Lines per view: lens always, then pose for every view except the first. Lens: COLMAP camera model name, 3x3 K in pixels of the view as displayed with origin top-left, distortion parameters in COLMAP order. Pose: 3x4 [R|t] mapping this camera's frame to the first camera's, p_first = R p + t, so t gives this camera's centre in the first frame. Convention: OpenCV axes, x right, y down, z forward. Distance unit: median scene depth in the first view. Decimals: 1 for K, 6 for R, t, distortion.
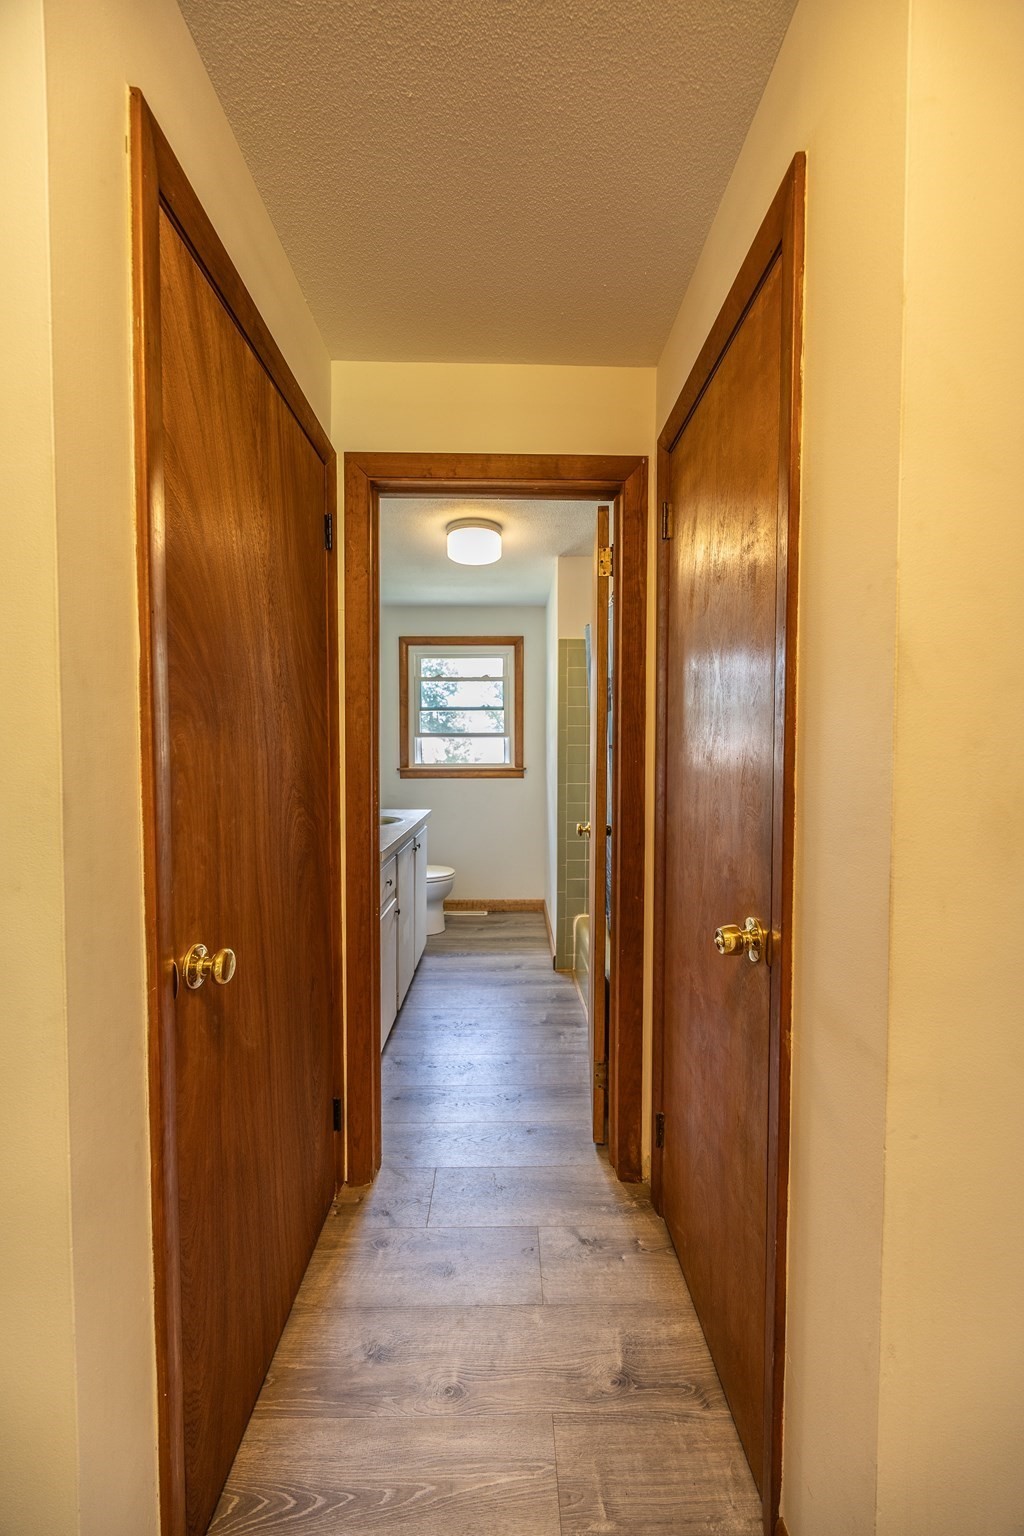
lens RADIAL K [[592.2, 0, 512.0], [0, 592.2, 768.0], [0, 0, 1]] dist [-0.002699, -0.000018]
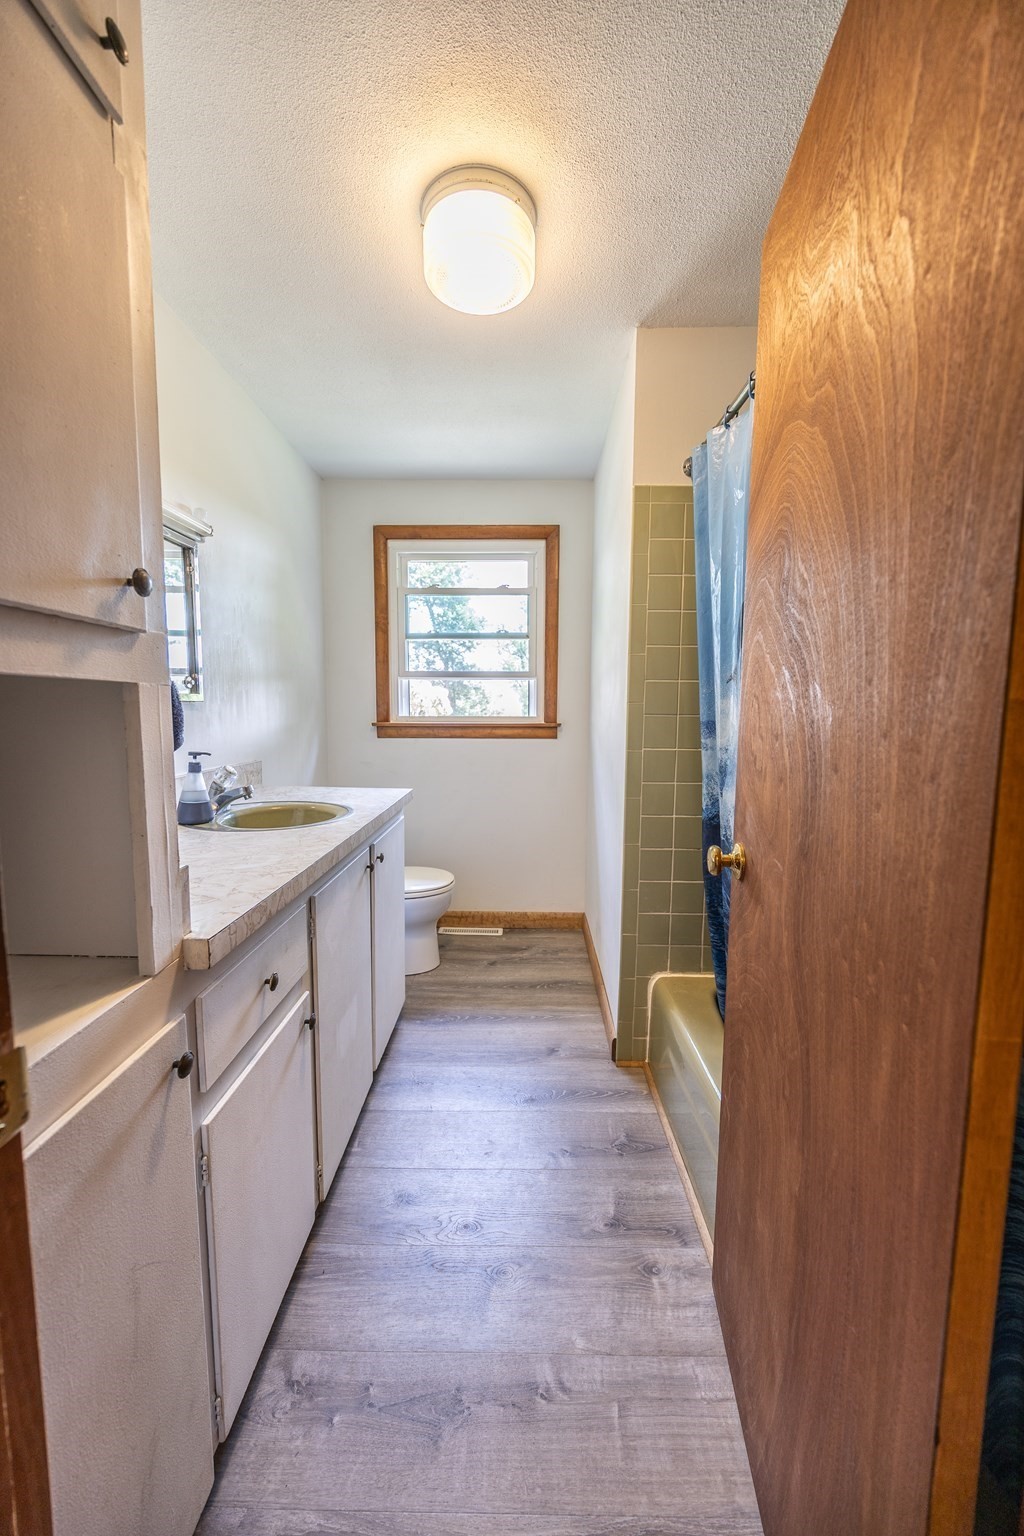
lens RADIAL K [[592.2, 0, 512.0], [0, 592.2, 768.0], [0, 0, 1]] dist [-0.002699, -0.000018]
pose [[0.999561, 0.009734, -0.027981, -0.014691], [-0.007805, 0.997639, 0.068231, 0.005561], [0.028579, -0.067983, 0.997277, 0.364385]]
